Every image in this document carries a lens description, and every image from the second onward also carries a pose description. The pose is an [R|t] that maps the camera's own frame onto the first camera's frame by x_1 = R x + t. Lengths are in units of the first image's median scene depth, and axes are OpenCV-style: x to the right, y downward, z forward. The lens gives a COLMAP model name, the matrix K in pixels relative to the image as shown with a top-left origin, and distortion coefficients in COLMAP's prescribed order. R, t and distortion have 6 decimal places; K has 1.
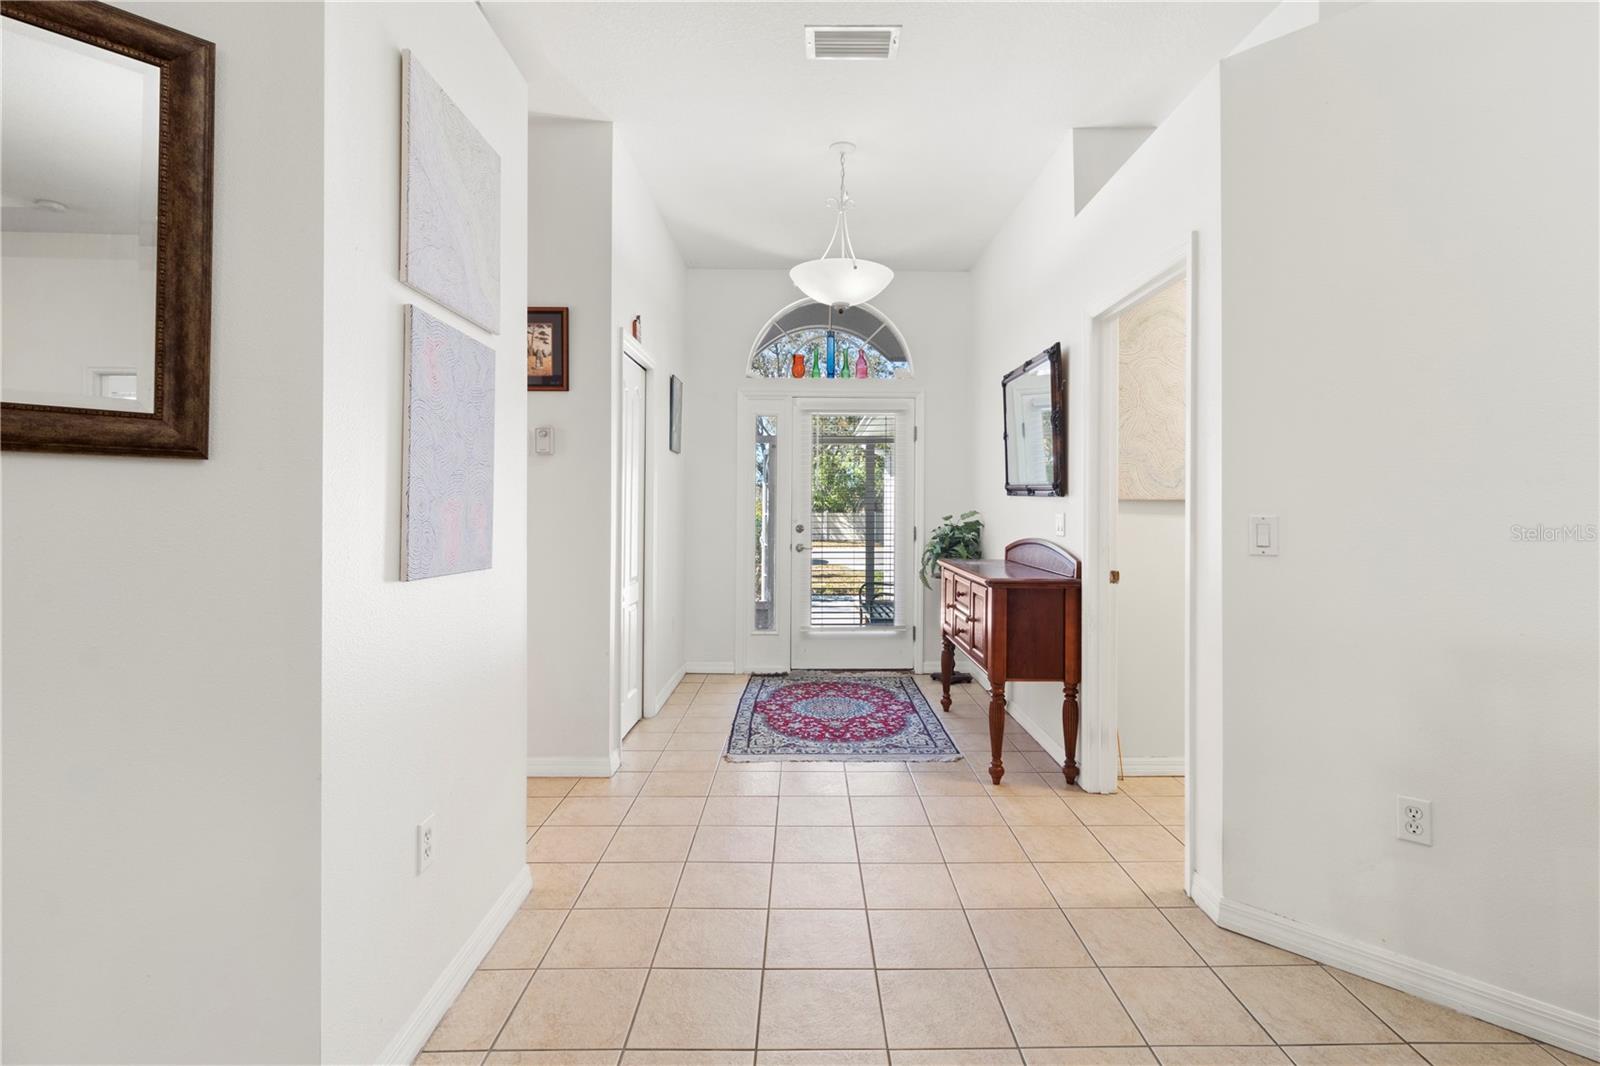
lens RADIAL K [[765.3, 0, 818.7], [0, 765.3, 518.9], [0, 0, 1]] dist [-0.000226, 0.000502]
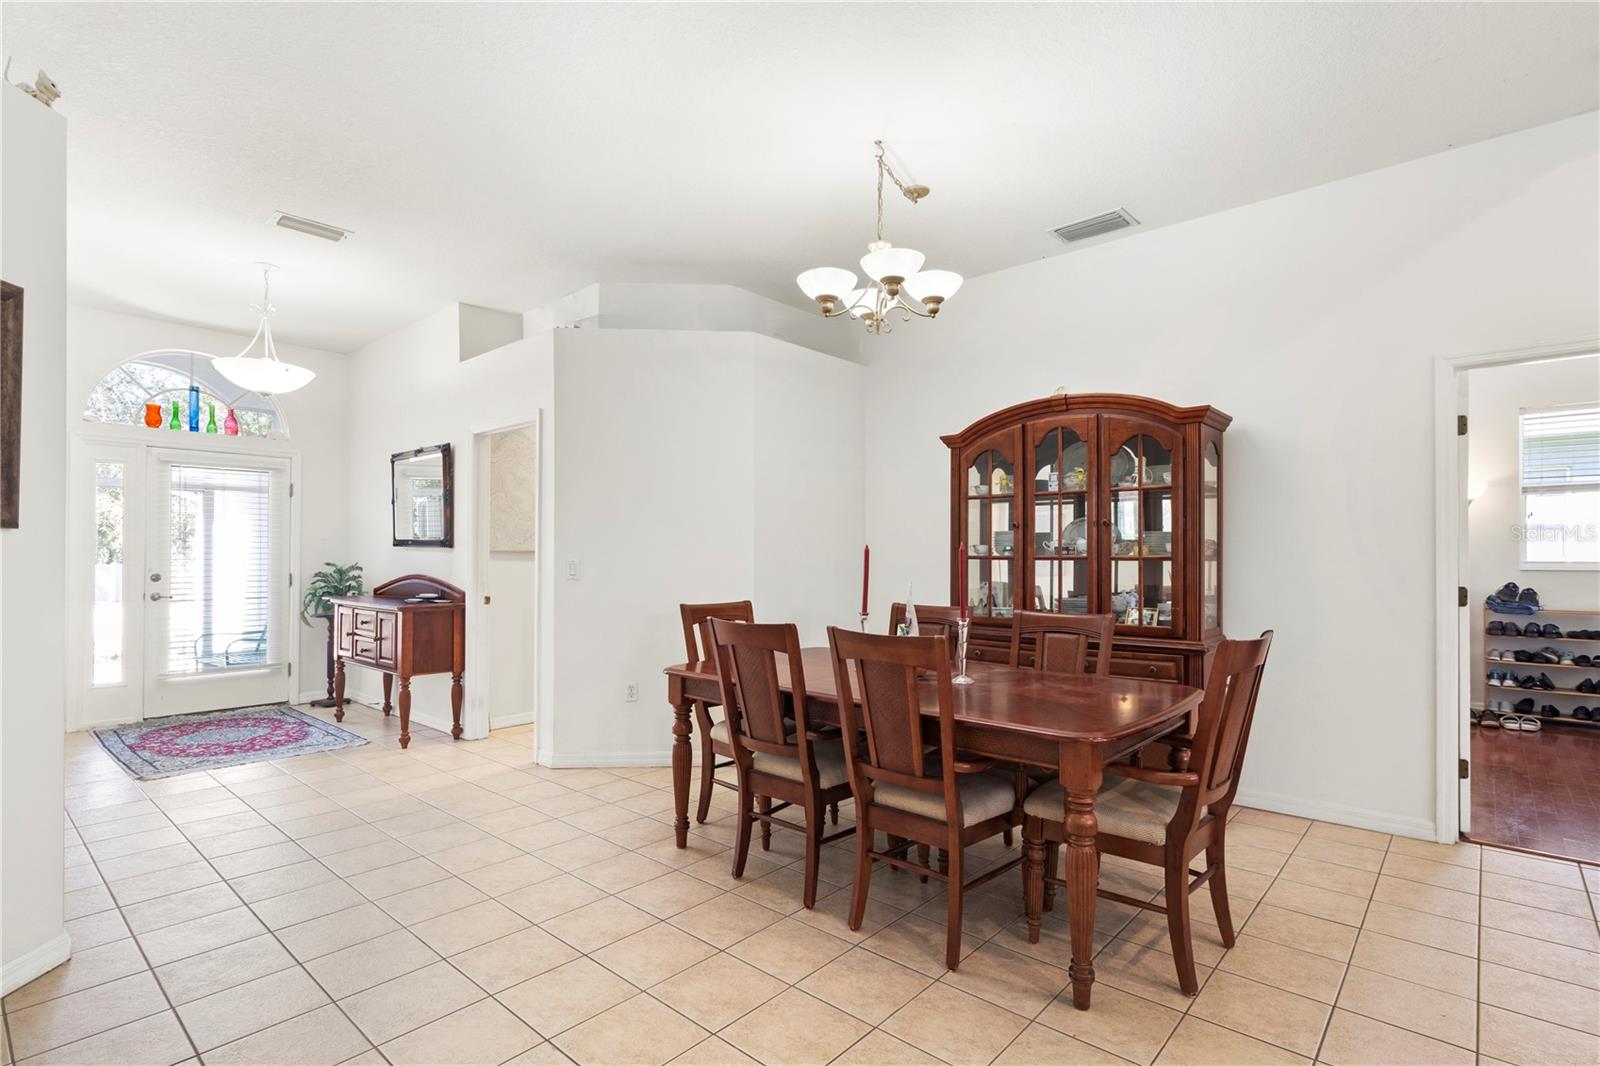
lens RADIAL K [[765.3, 0, 818.7], [0, 765.3, 518.9], [0, 0, 1]] dist [-0.000226, 0.000502]
pose [[0.670767, 0.033138, 0.740928, -0.317100], [0.013017, 0.998321, -0.056435, 0.005645], [-0.741554, 0.047500, 0.669210, -0.548304]]
